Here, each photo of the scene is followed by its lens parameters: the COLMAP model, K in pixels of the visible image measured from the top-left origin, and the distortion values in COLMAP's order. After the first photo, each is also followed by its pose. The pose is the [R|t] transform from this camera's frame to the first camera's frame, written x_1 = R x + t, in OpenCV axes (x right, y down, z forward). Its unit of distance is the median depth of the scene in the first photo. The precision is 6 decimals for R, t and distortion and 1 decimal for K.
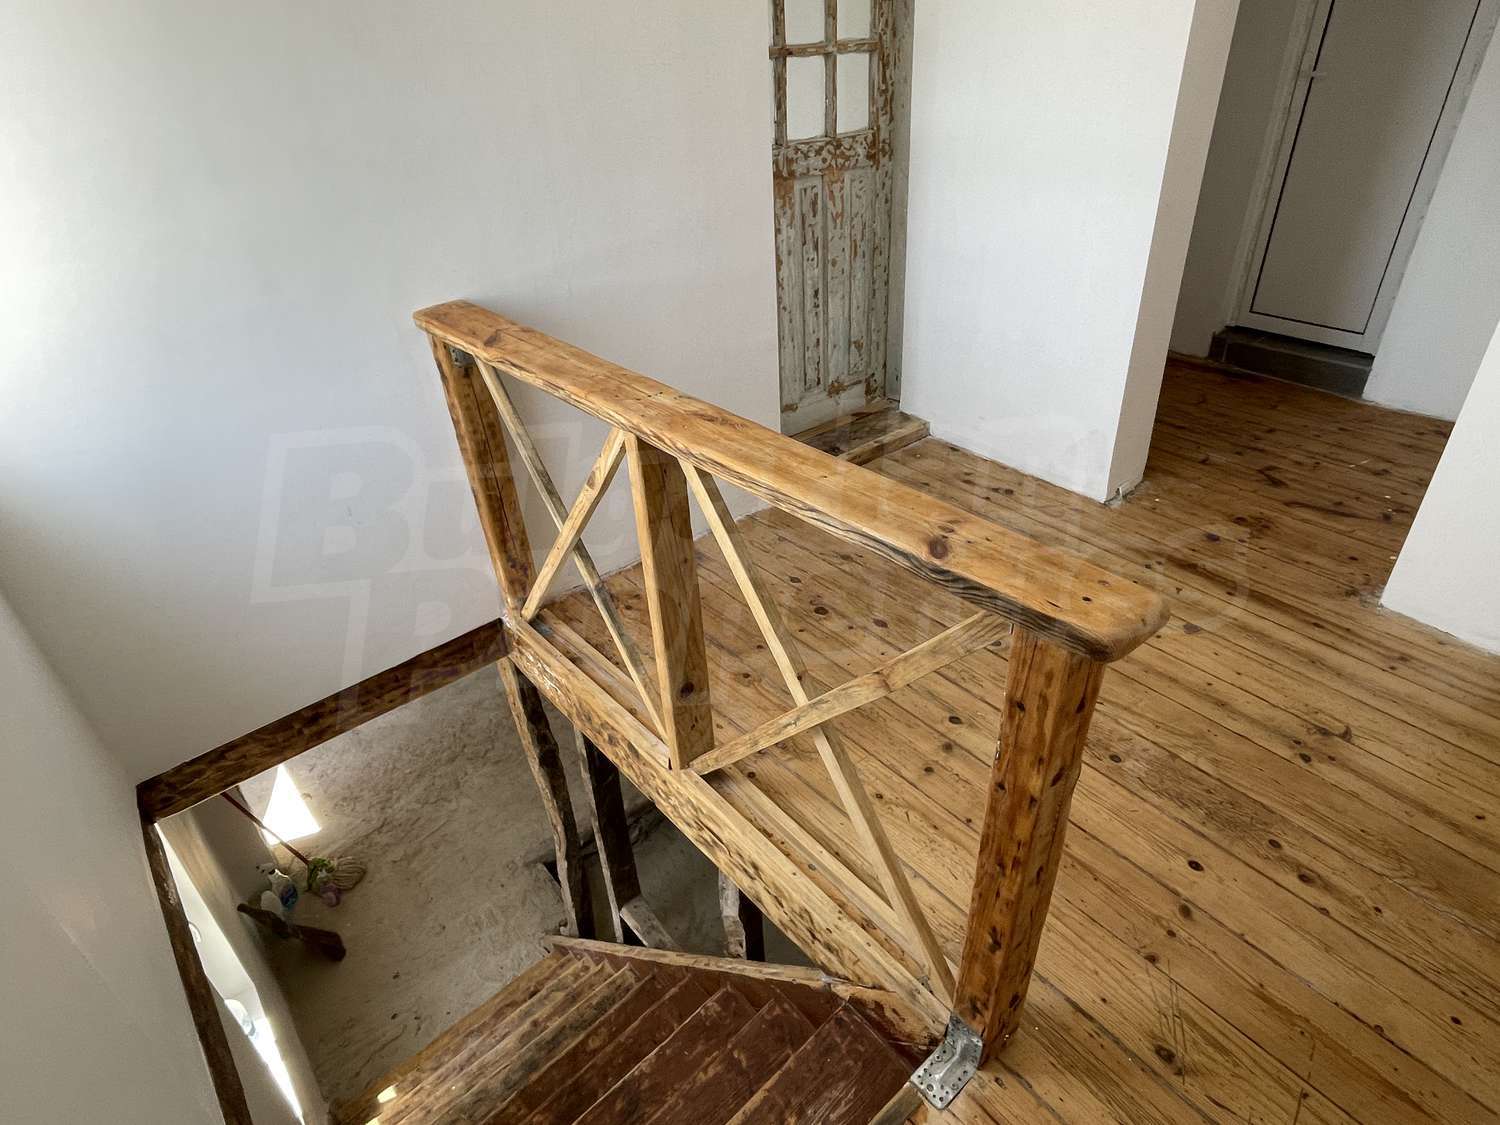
lens RADIAL K [[861.5, 0, 749.4], [0, 861.5, 567.2], [0, 0, 1]] dist [-0.002474, -0.001210]
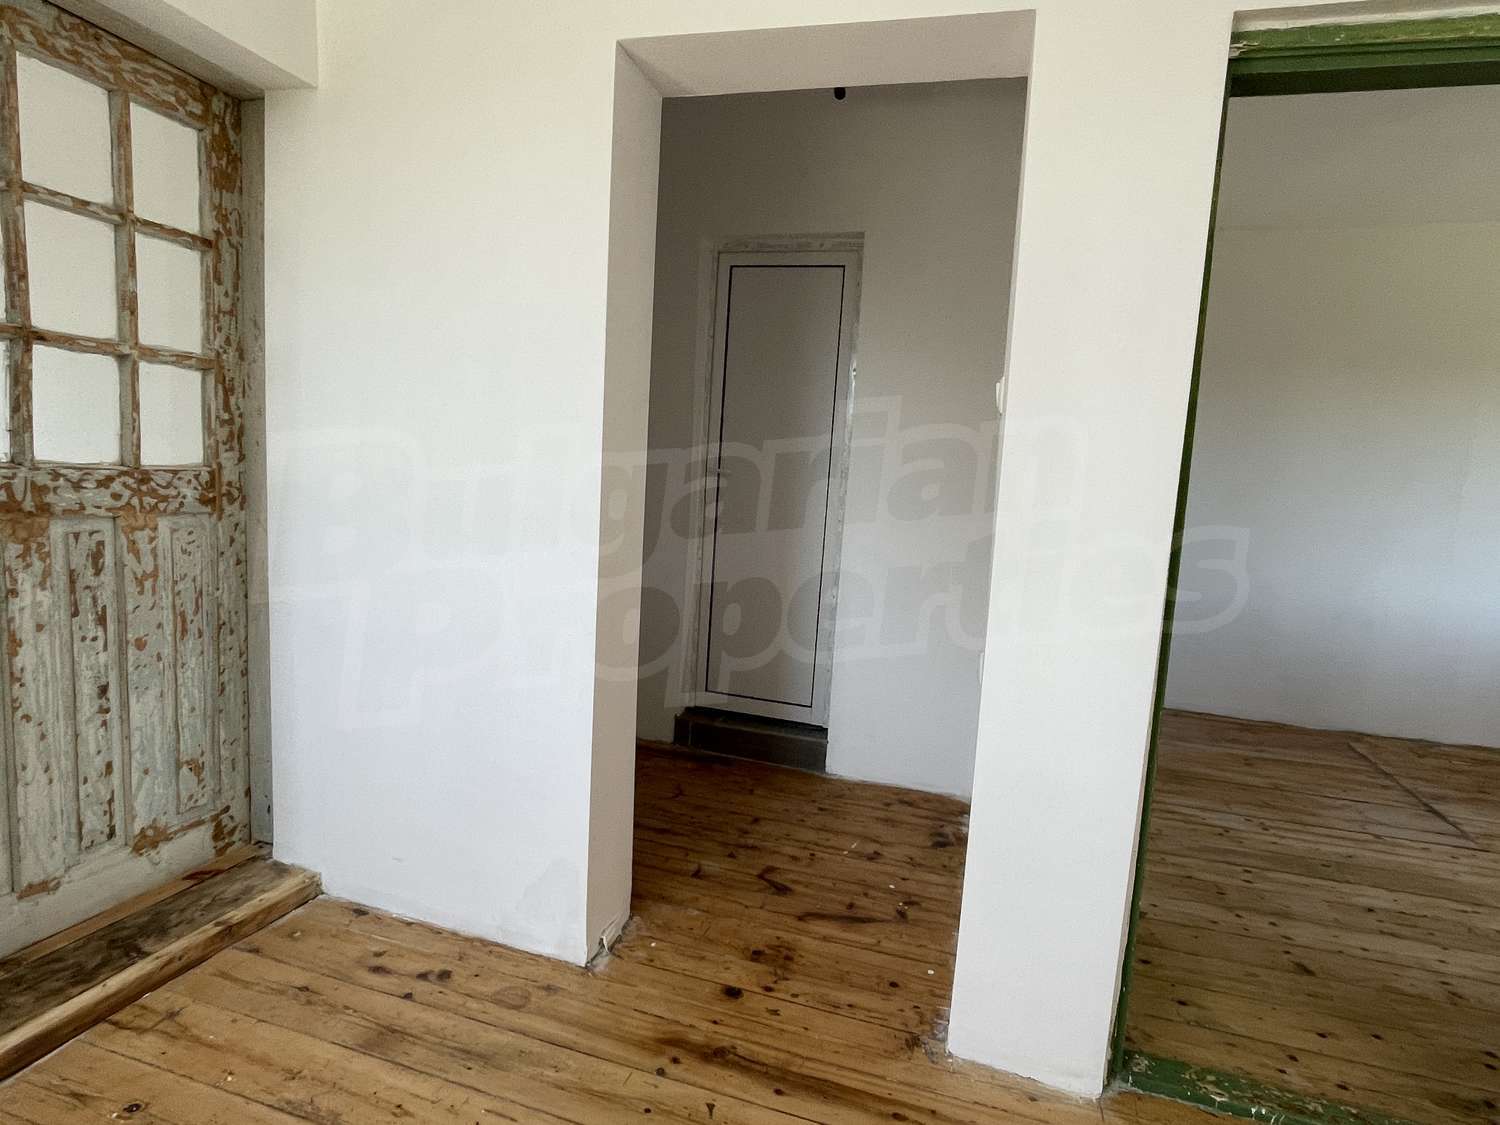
lens RADIAL K [[861.5, 0, 750.0], [0, 861.5, 565.2], [0, 0, 1]] dist [-0.002474, -0.001210]
pose [[0.833323, 0.036944, 0.551551, 0.121817], [0.206659, 0.904595, -0.372826, -0.074302], [-0.512704, 0.424668, 0.746185, 0.265089]]
